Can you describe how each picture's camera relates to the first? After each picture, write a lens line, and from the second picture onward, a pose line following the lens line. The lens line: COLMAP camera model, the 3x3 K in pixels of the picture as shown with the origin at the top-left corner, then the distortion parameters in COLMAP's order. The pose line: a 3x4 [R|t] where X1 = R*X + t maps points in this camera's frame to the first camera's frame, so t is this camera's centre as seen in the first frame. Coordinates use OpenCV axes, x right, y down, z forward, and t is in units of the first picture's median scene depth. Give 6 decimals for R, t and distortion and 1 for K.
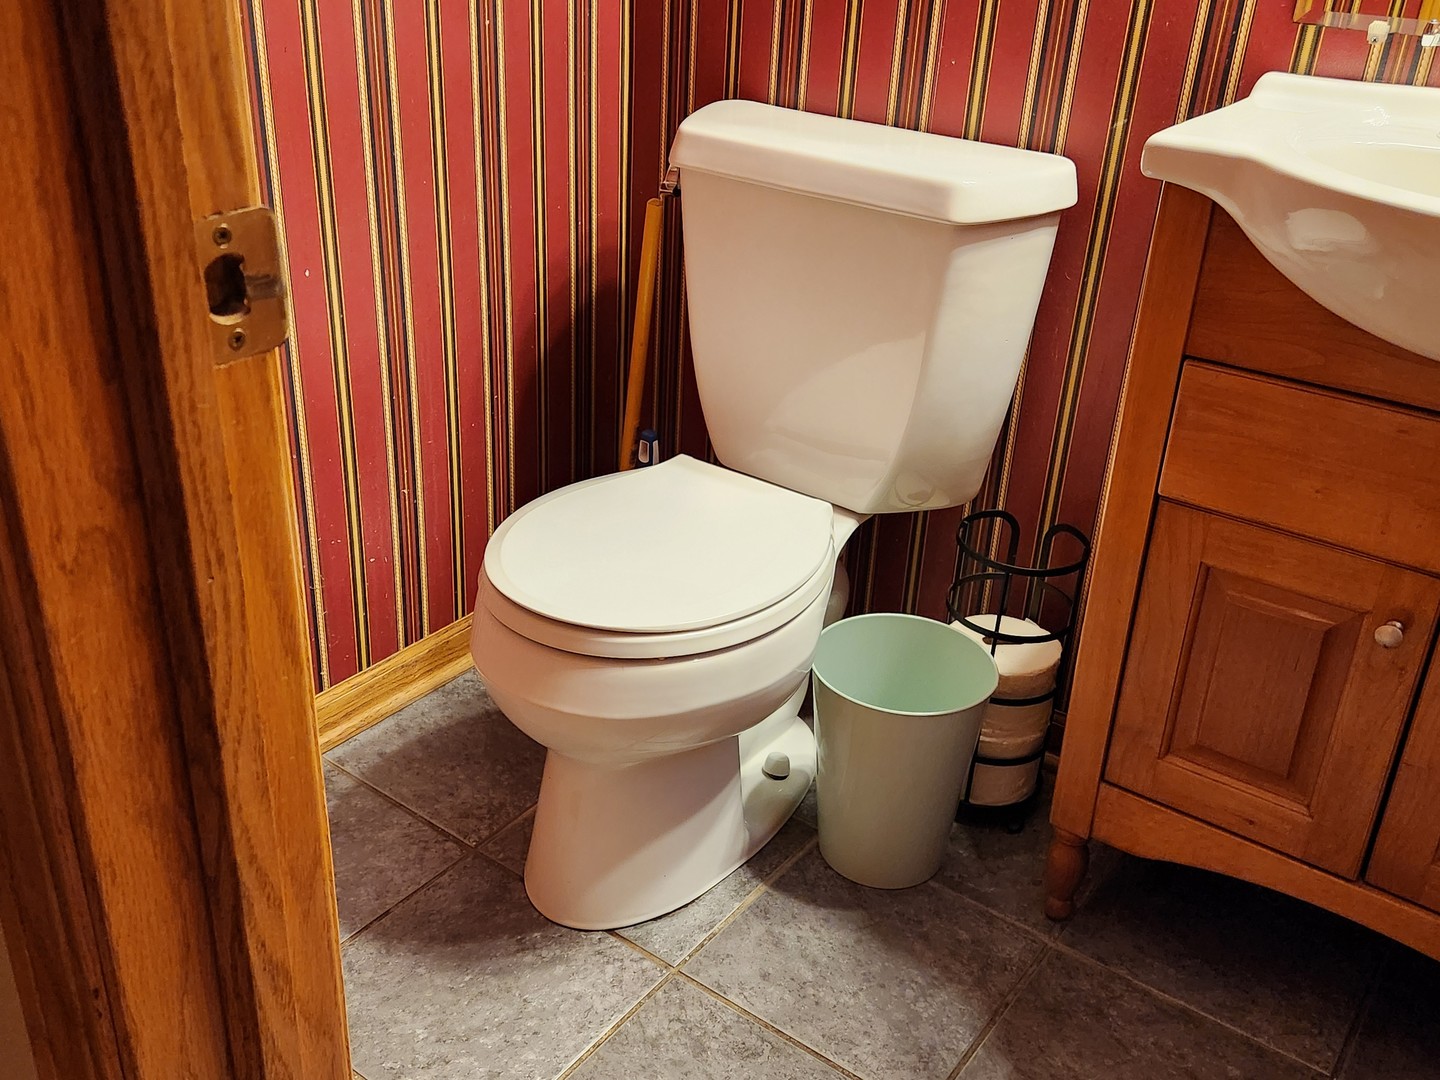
lens RADIAL K [[1322.4, 0, 720.0], [0, 1322.4, 540.0], [0, 0, 1]] dist [0.029242, -0.022575]
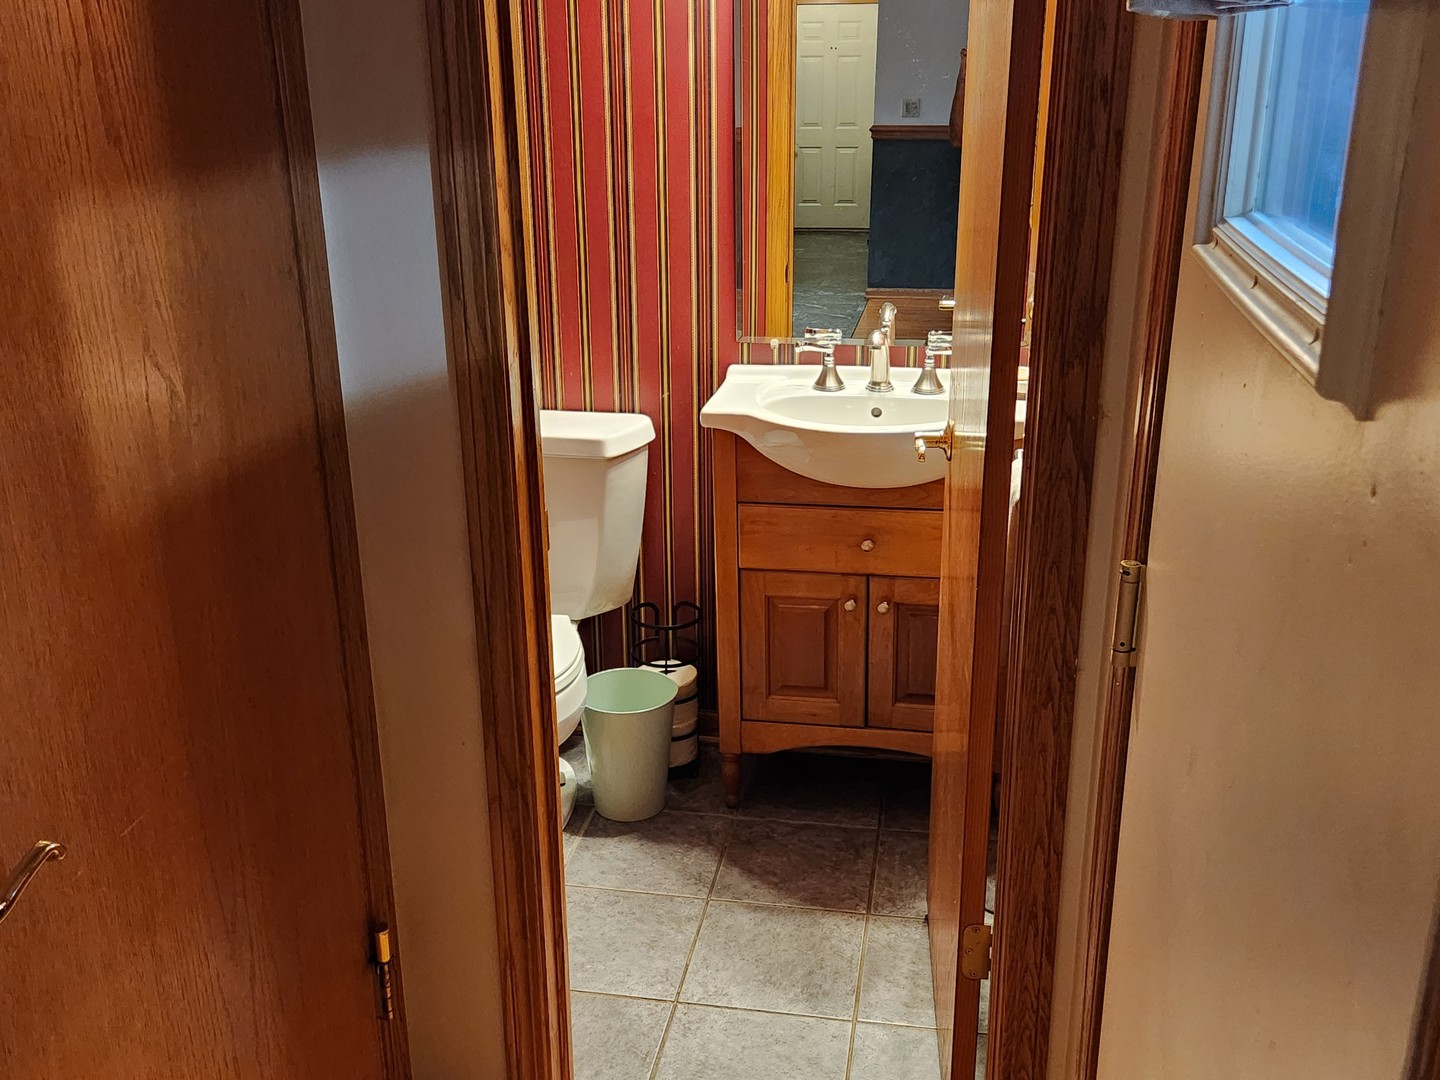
lens RADIAL K [[1322.4, 0, 720.0], [0, 1322.4, 540.0], [0, 0, 1]] dist [0.029242, -0.022575]
pose [[0.893314, -0.188767, 0.407870, -0.502225], [0.242446, 0.966550, -0.083673, 0.083397], [-0.378432, 0.173632, 0.909198, -0.832976]]
